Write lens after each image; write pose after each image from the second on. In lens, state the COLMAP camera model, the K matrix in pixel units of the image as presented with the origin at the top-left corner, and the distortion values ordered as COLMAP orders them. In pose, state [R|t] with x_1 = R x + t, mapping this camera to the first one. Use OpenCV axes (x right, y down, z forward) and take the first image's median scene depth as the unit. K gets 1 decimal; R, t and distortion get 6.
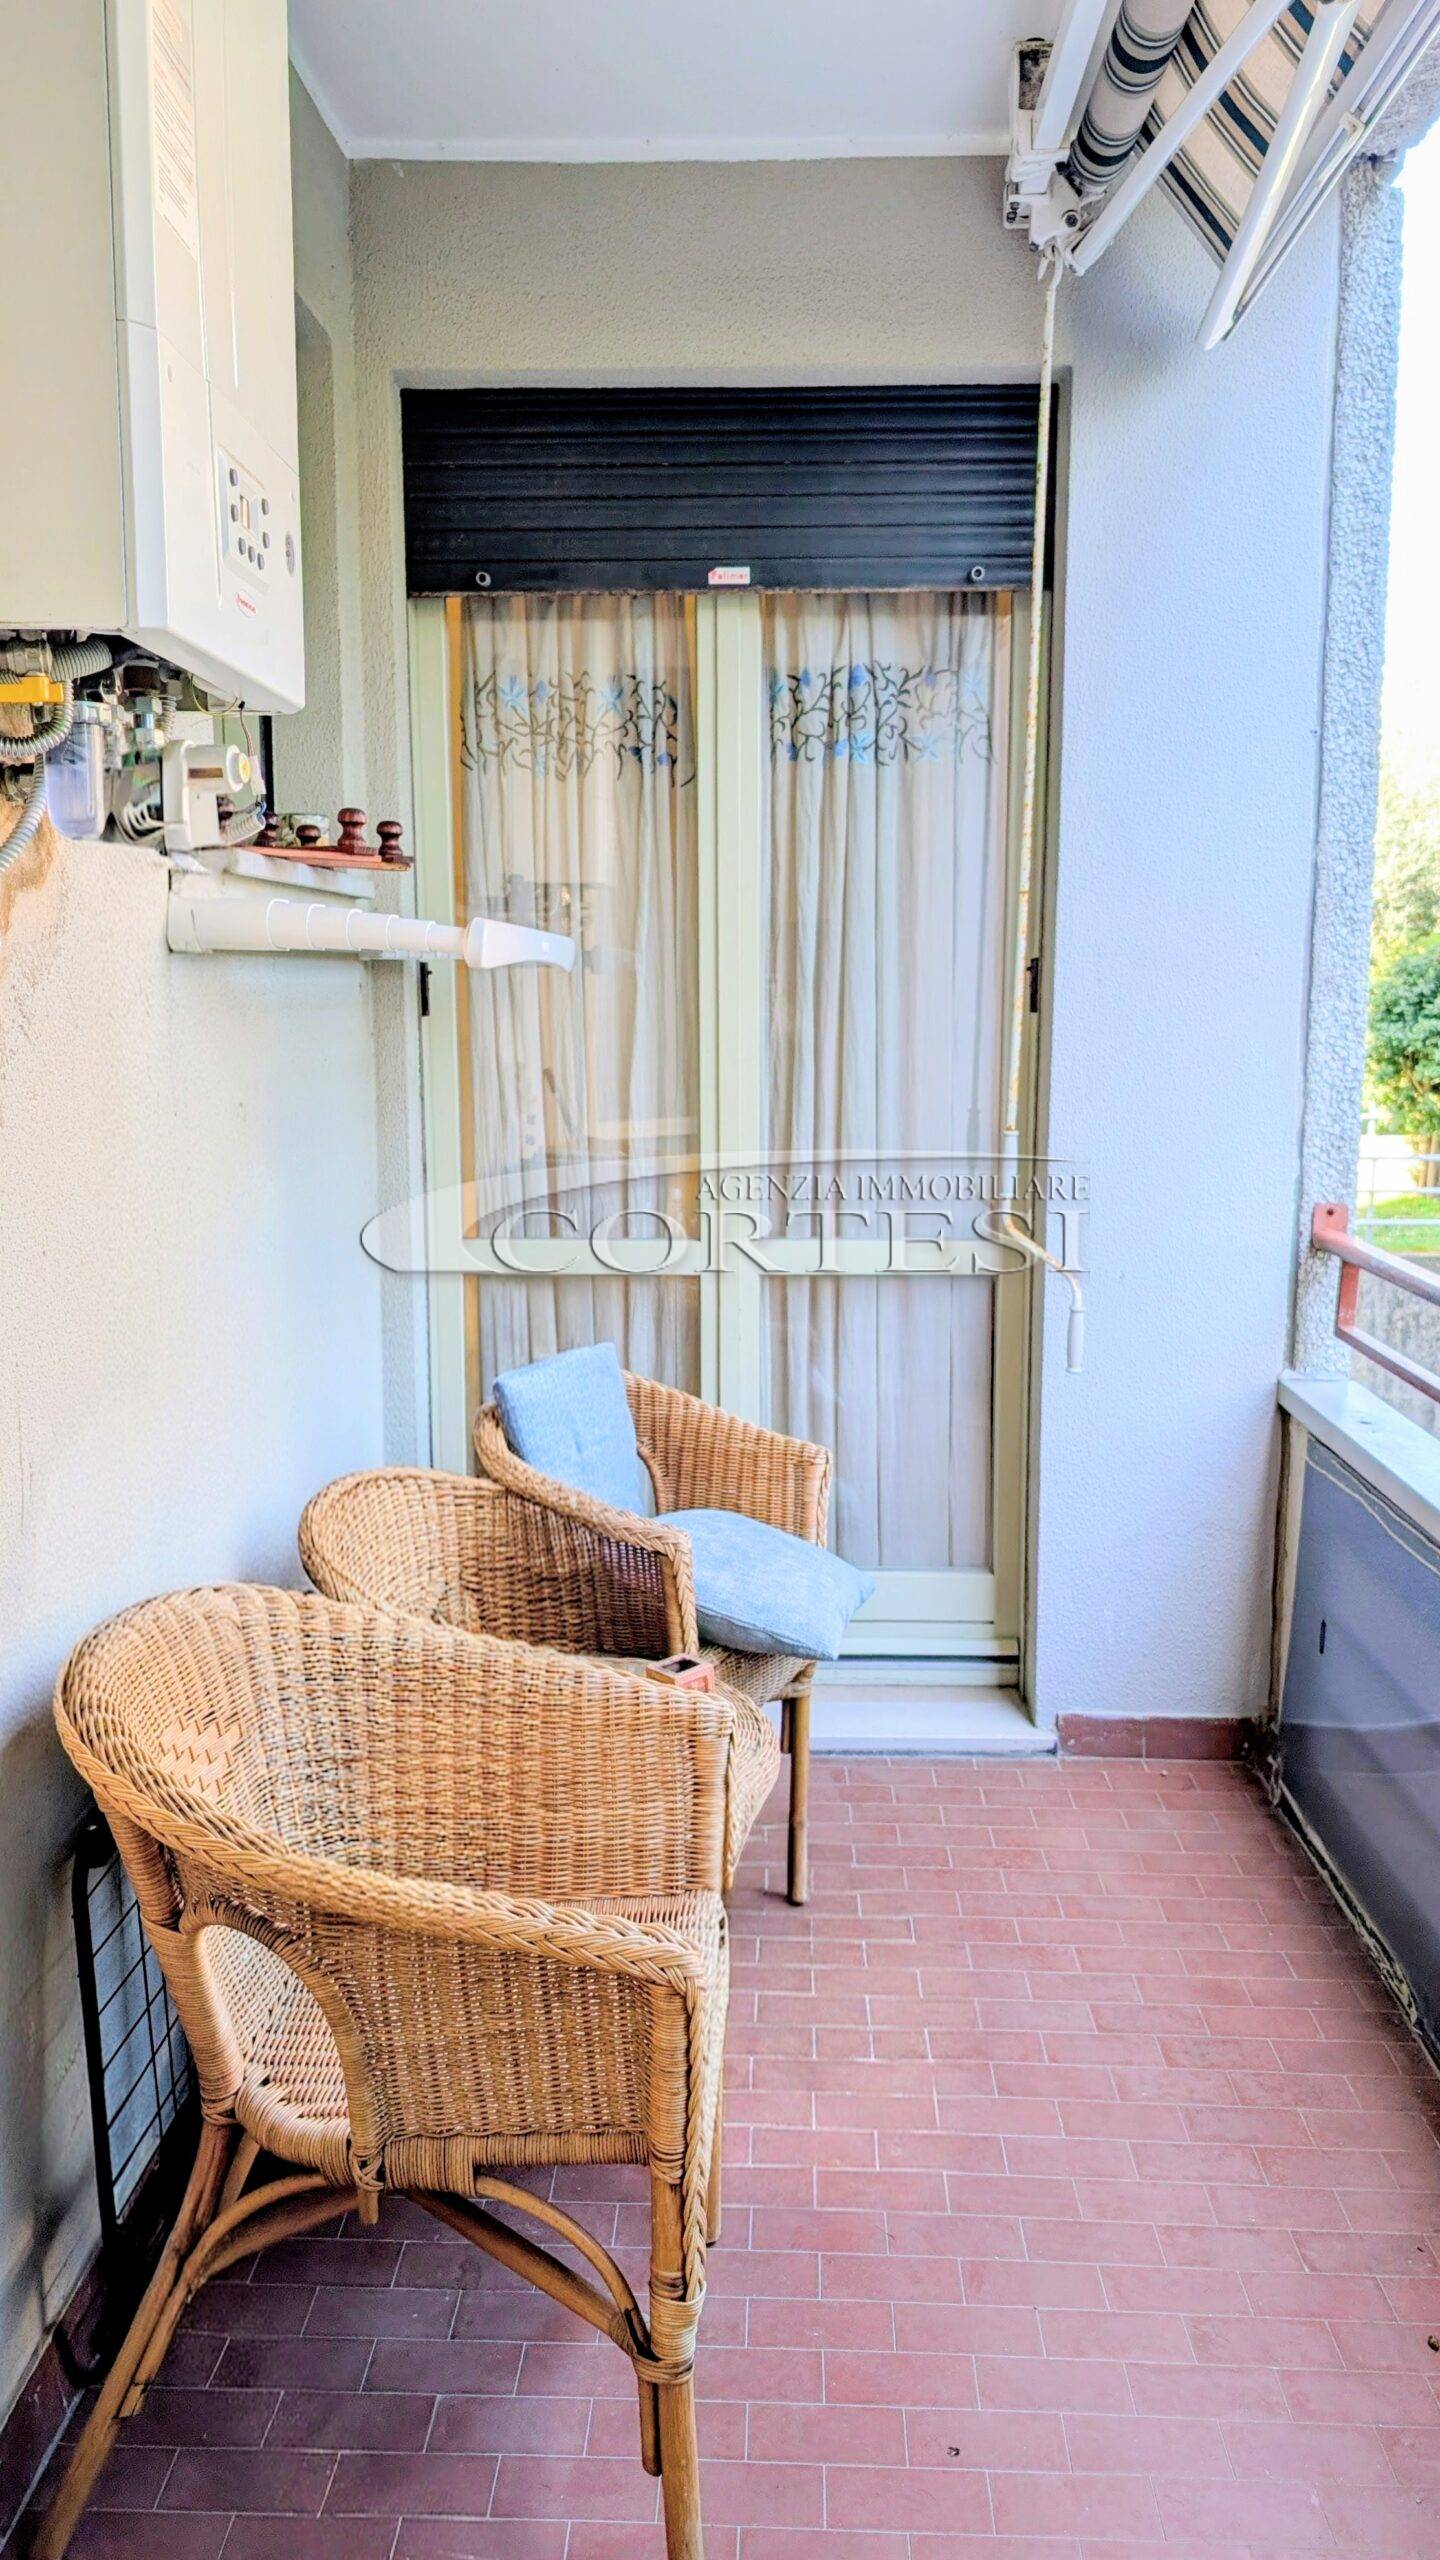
lens RADIAL K [[1853.0, 0, 720.7], [0, 1853.0, 1368.1], [0, 0, 1]] dist [-0.008412, -0.002053]
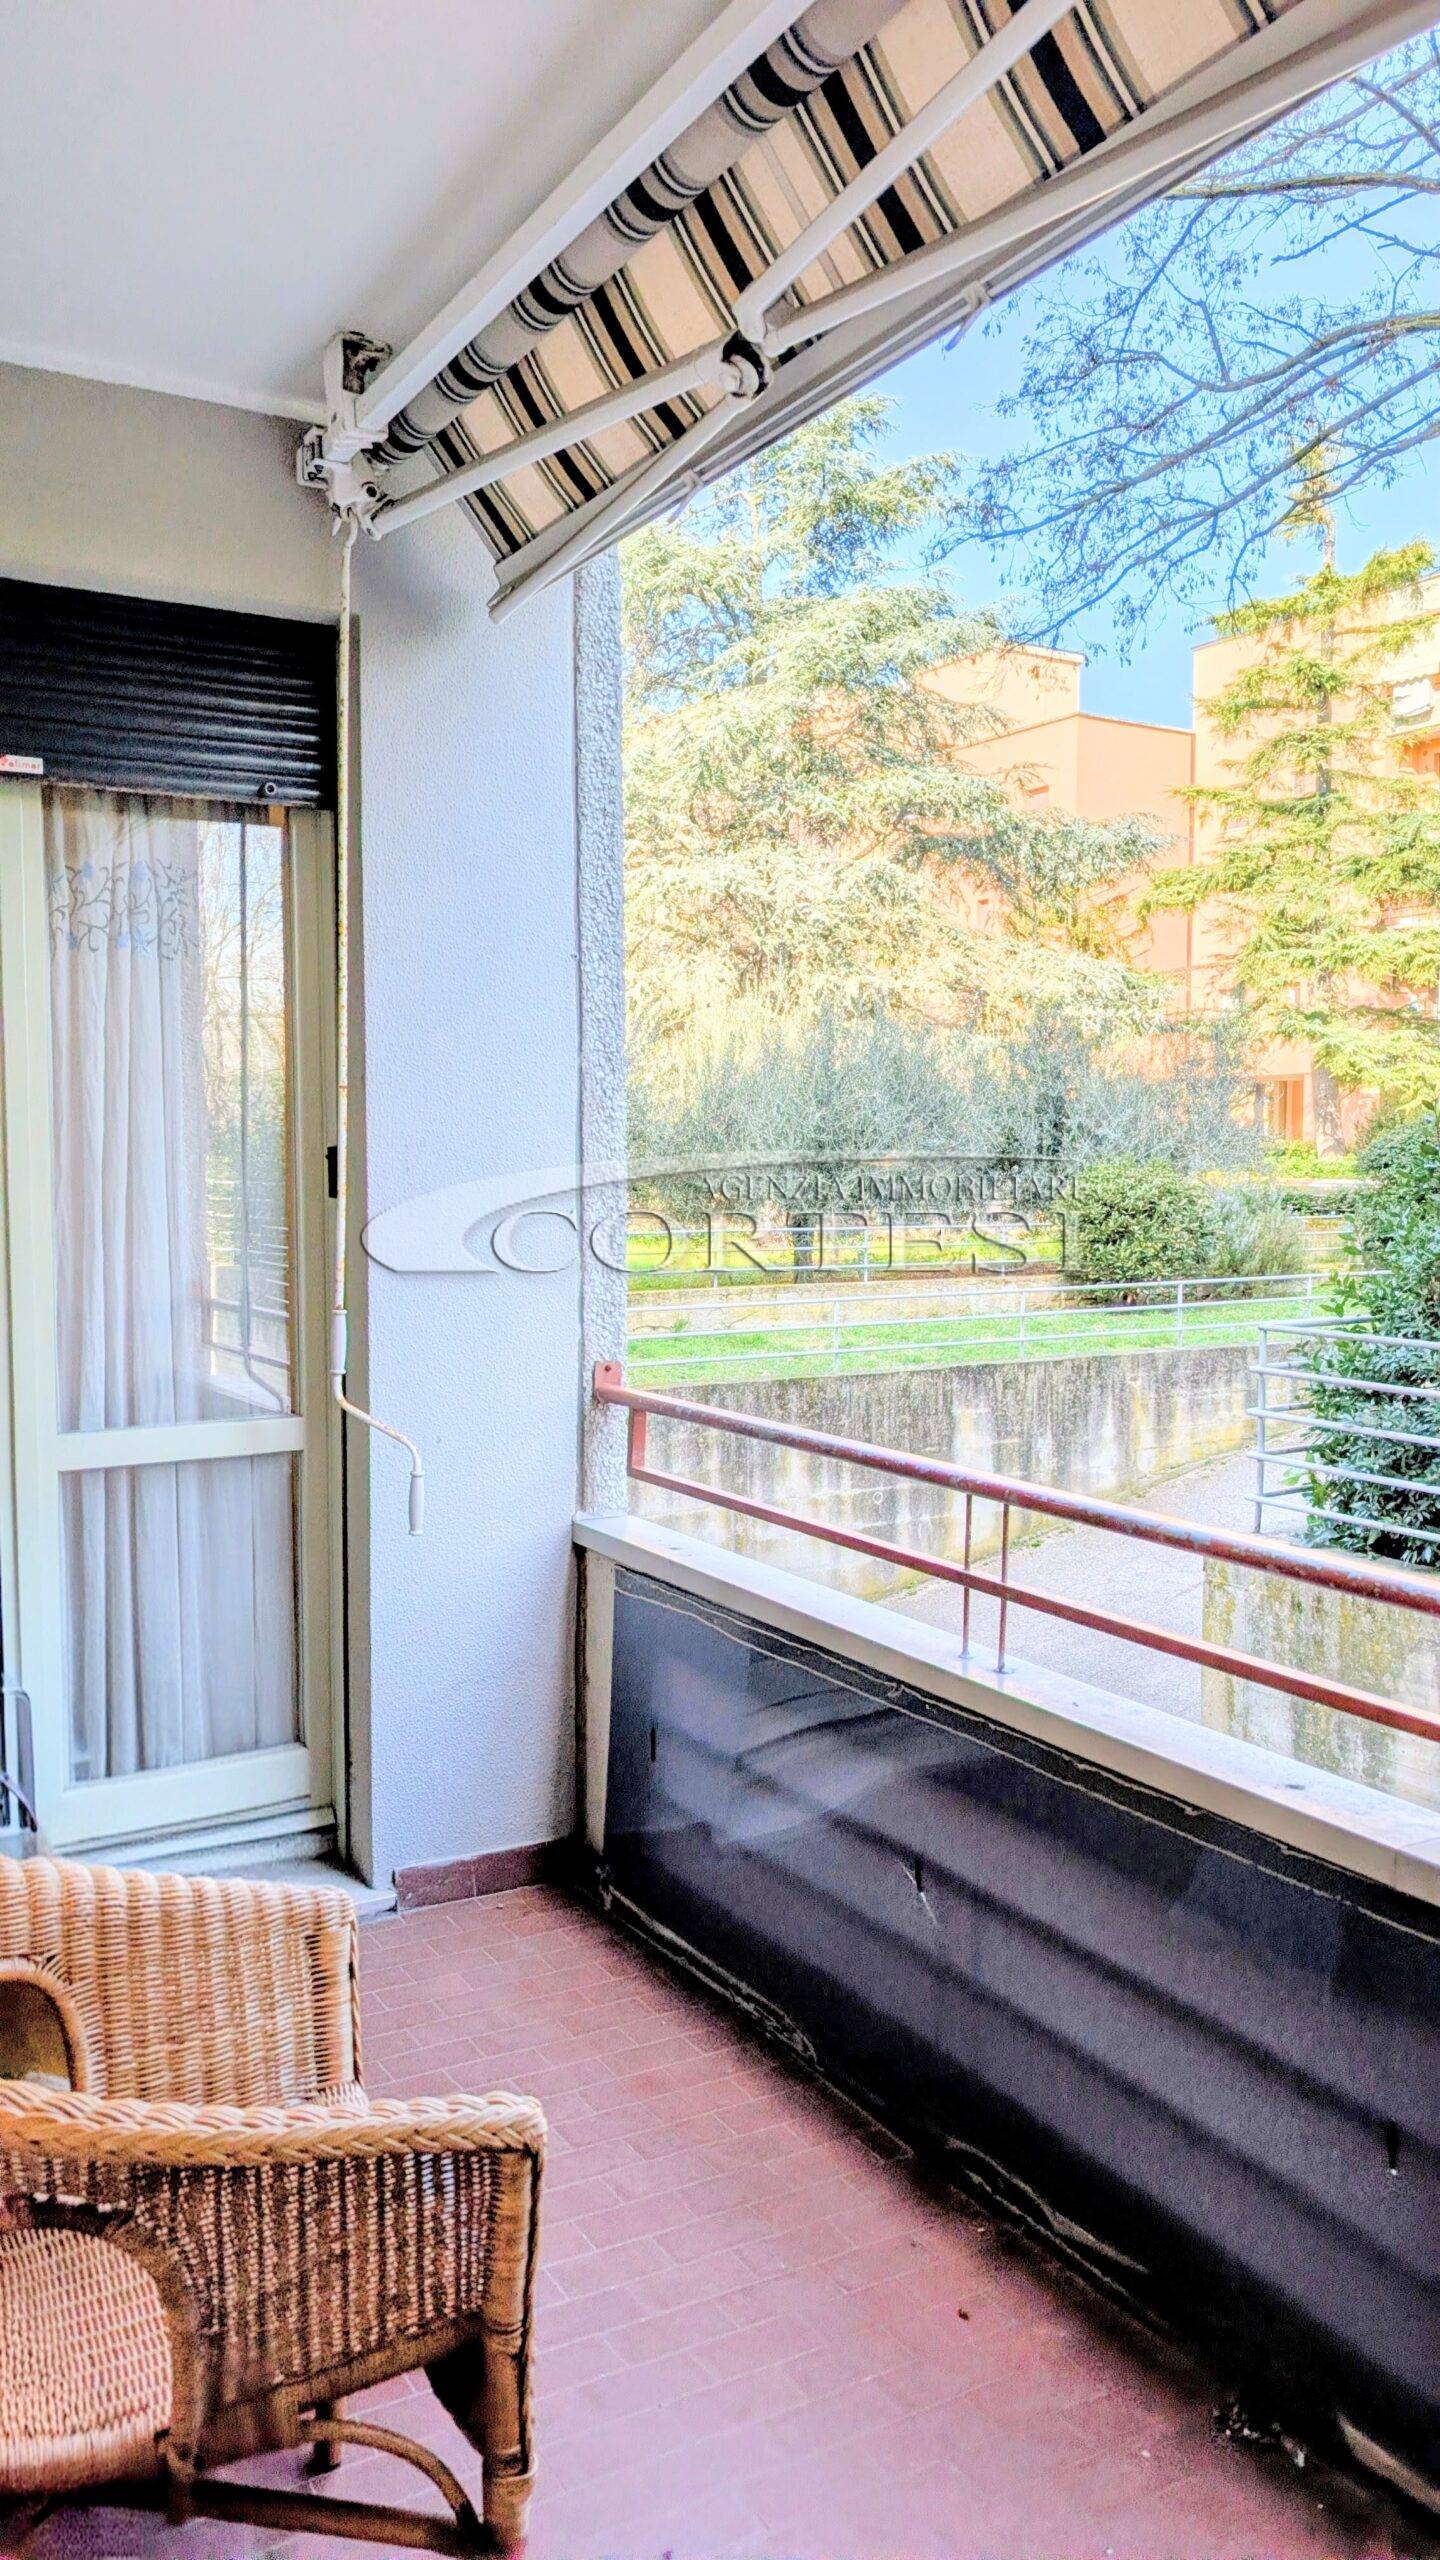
lens RADIAL K [[1827.5, 0, 718.5], [0, 1827.5, 1362.2], [0, 0, 1]] dist [0.077483, -0.163031]
pose [[0.844991, -0.060964, 0.531295, -0.214929], [0.110697, 0.991903, -0.062240, -0.011033], [-0.523198, 0.111405, 0.844898, 0.014086]]
